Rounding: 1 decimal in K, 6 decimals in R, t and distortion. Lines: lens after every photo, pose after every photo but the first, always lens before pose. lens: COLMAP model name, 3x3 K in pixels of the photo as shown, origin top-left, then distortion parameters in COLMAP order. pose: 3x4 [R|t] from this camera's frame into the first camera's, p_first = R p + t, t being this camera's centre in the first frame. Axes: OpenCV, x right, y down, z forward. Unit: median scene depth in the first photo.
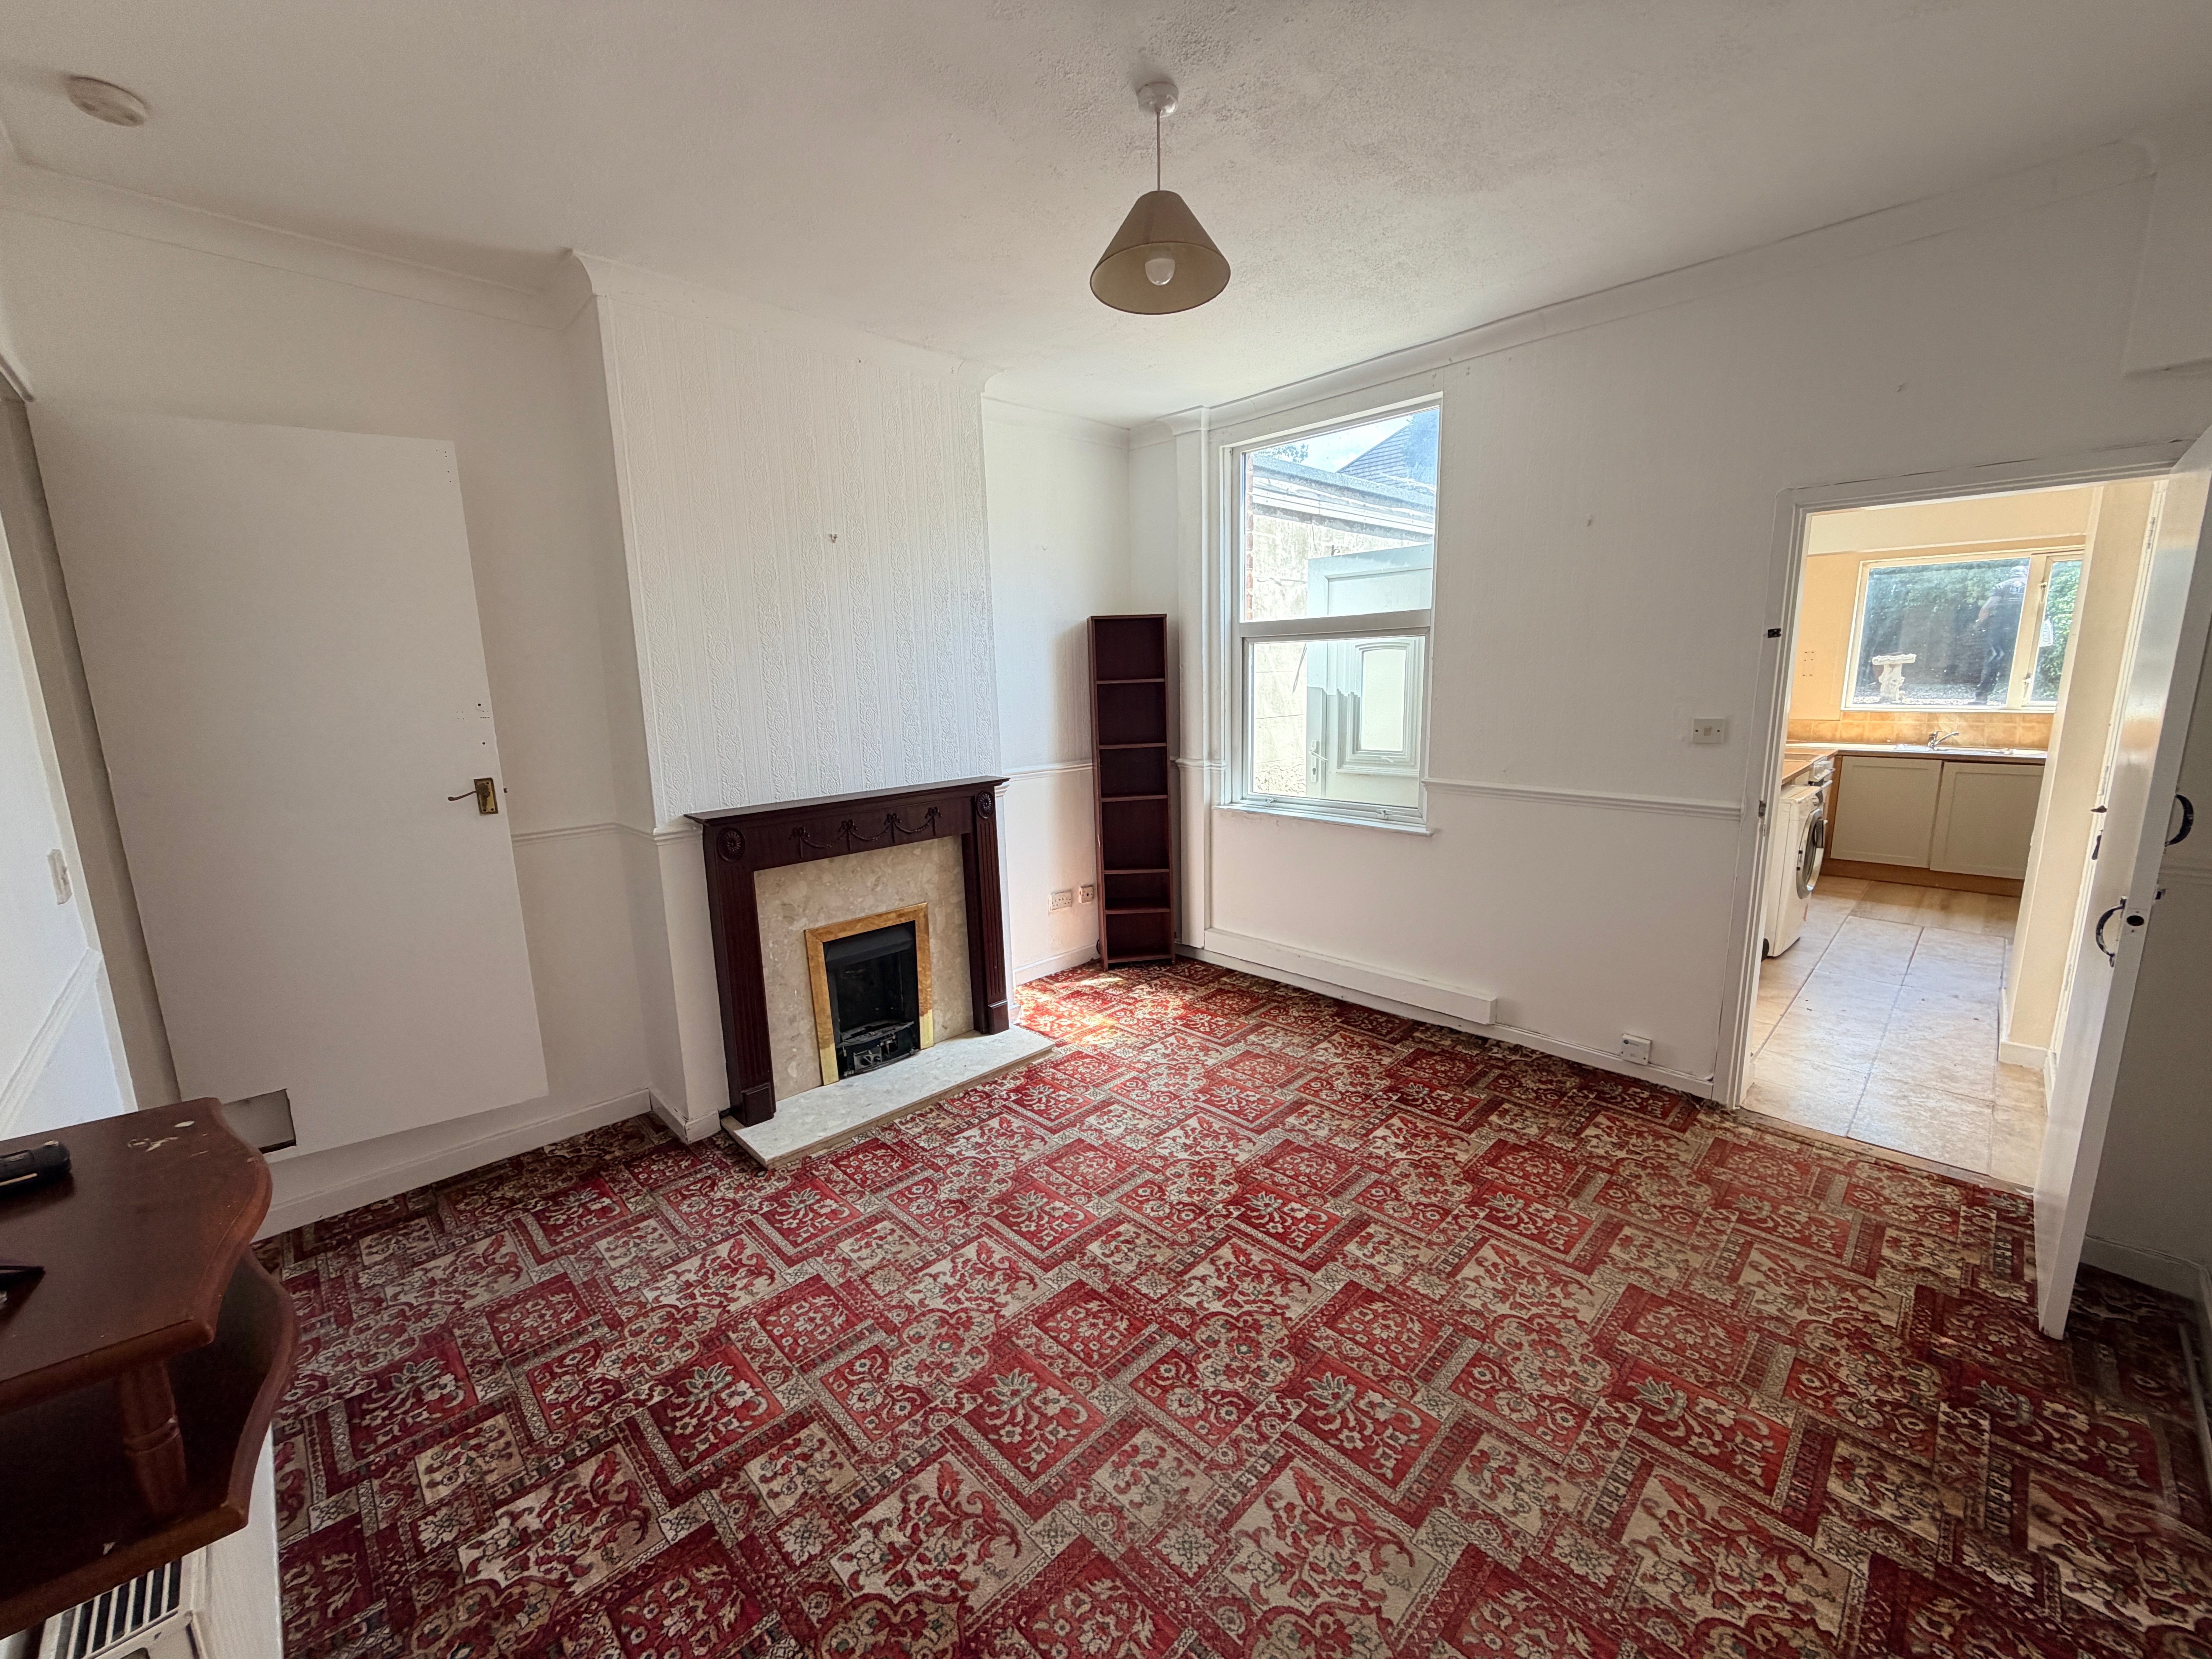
lens RADIAL K [[877.5, 0, 1104.9], [0, 877.5, 832.8], [0, 0, 1]] dist [-0.000464, 0.000041]
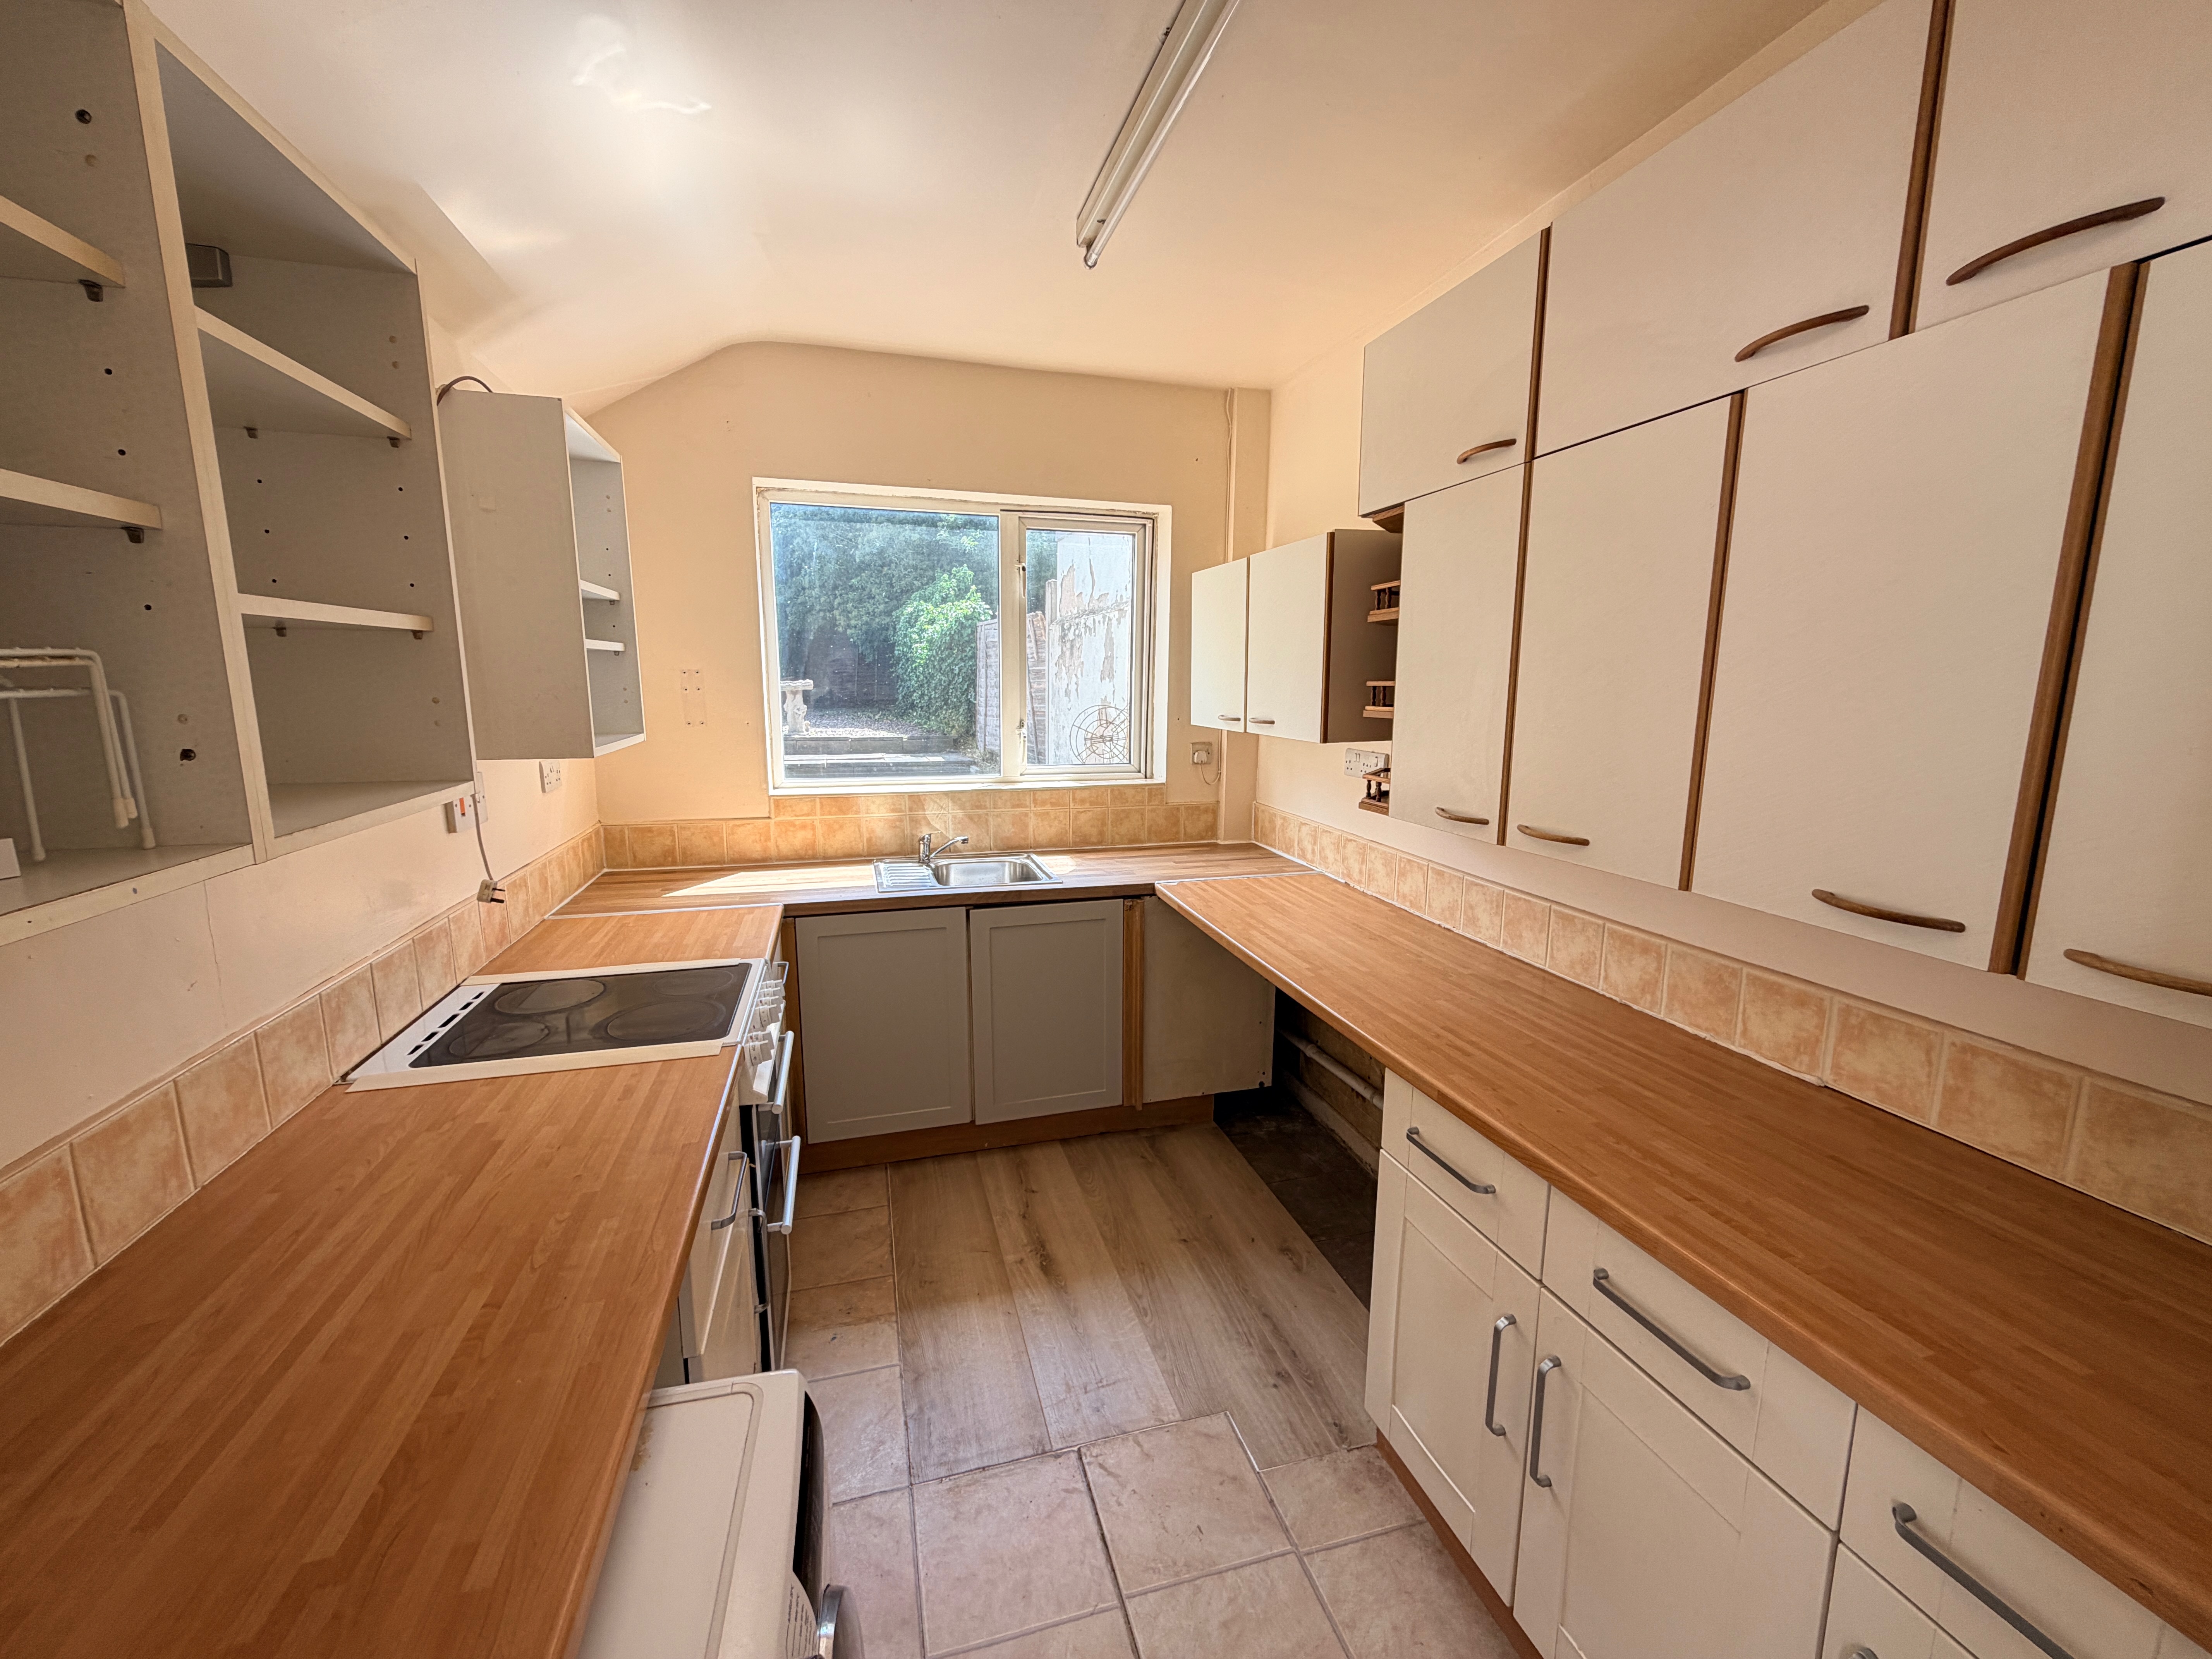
lens RADIAL K [[877.5, 0, 1106.7], [0, 877.5, 822.7], [0, 0, 1]] dist [-0.000464, 0.000041]
pose [[0.473795, -0.115025, 0.873091, 0.009957], [0.142499, 0.988381, 0.052885, -0.002427], [-0.869030, 0.099358, 0.484681, 0.011972]]
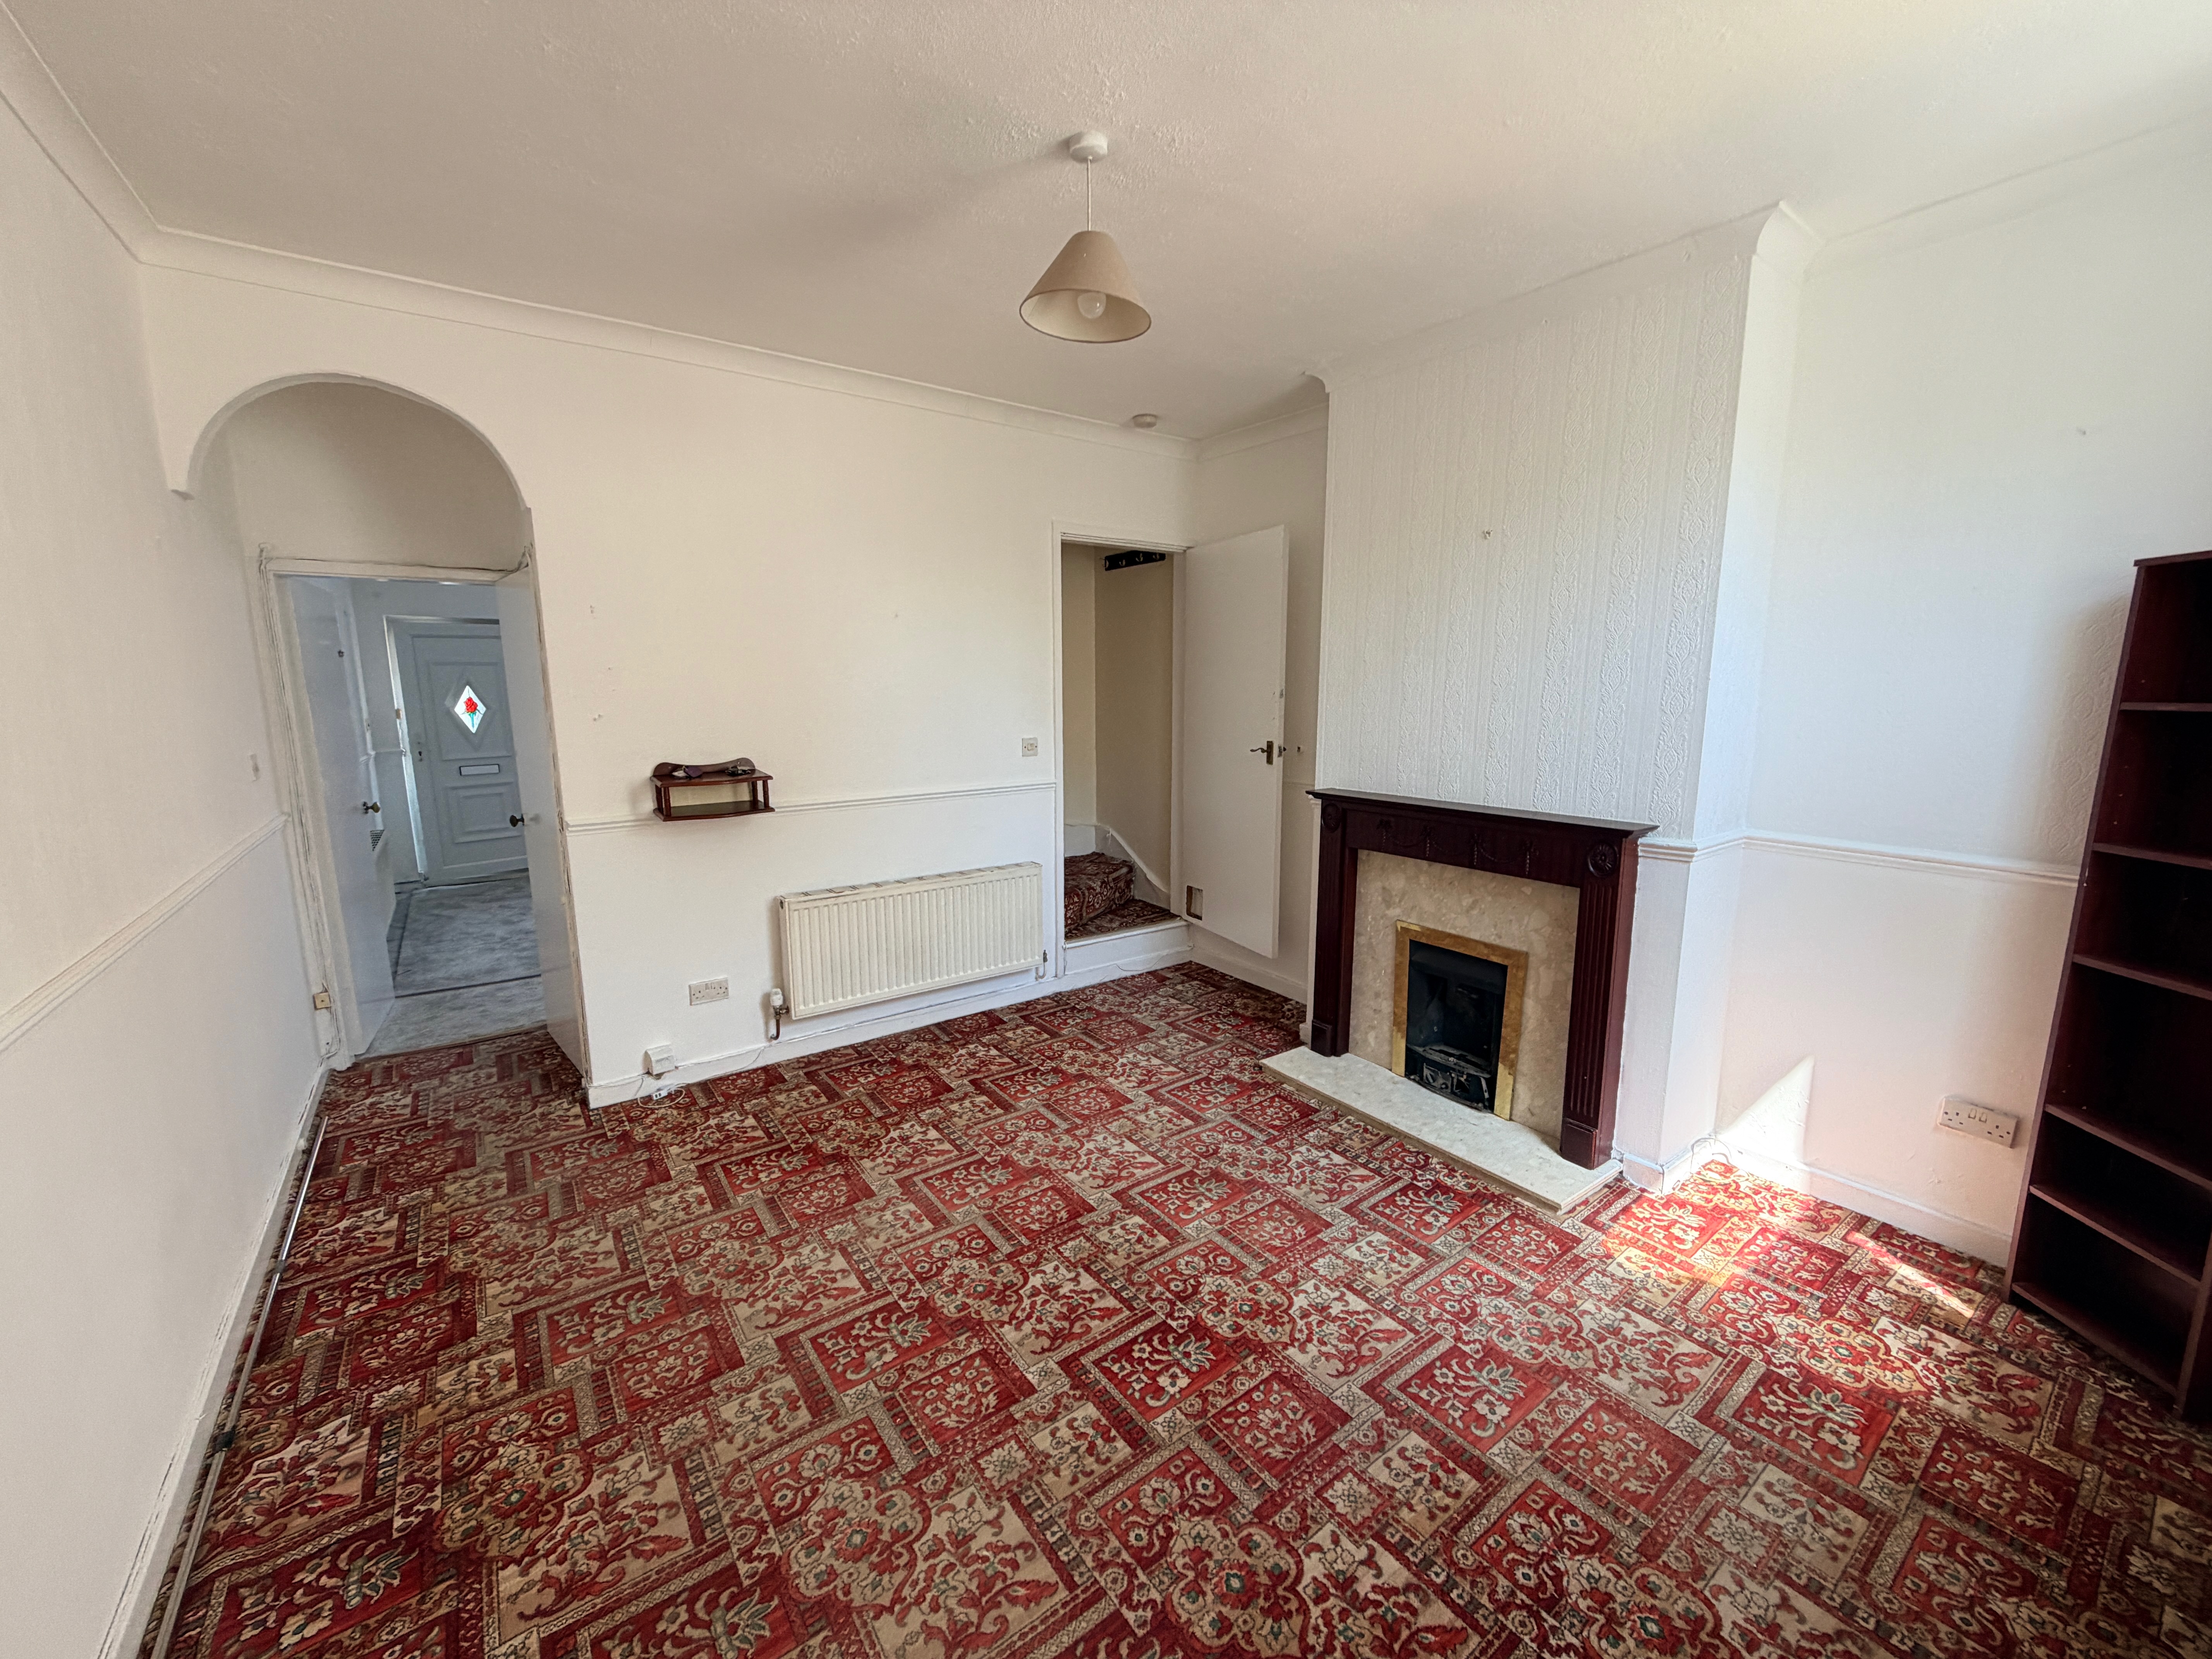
lens RADIAL K [[877.5, 0, 1091.3], [0, 877.5, 824.8], [0, 0, 1]] dist [-0.000464, 0.000041]
pose [[-0.153573, 0.183833, -0.970887, 0.878856], [-0.173819, 0.962196, 0.209682, -0.191354], [0.972729, 0.200960, -0.115814, 0.903585]]
